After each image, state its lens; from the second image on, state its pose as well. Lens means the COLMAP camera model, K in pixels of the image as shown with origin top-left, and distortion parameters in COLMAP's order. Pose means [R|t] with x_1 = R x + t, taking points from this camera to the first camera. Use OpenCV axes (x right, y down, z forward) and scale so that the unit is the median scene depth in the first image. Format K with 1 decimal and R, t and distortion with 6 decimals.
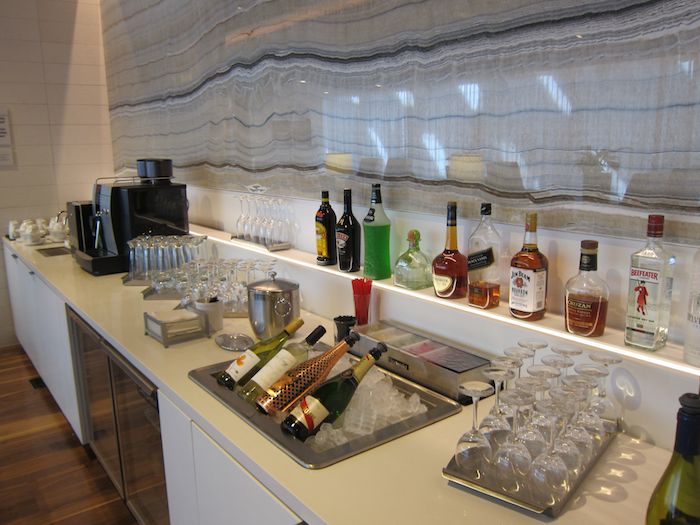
lens RADIAL K [[593.2, 0, 351.5], [0, 593.2, 260.6], [0, 0, 1]] dist [0.001066, 0.004272]
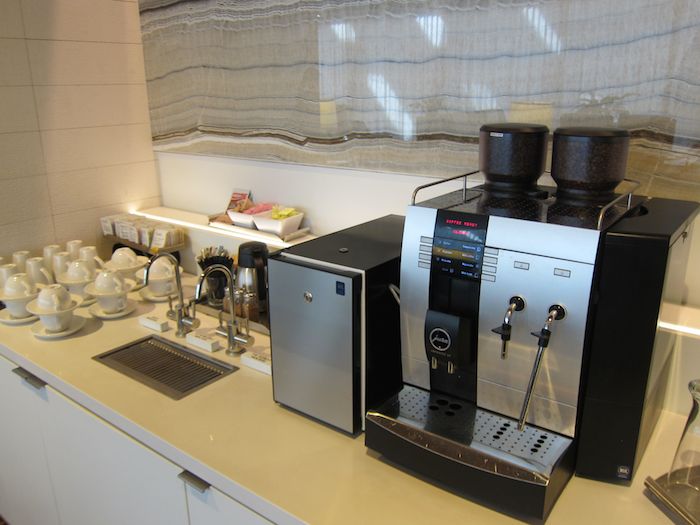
lens RADIAL K [[593.2, 0, 349.6], [0, 593.2, 264.1], [0, 0, 1]] dist [0.001066, 0.004272]
pose [[0.968564, -0.061066, 0.241155, -0.159581], [0.037770, 0.994263, 0.100073, -0.038748], [-0.245882, -0.087819, 0.965313, 0.199066]]
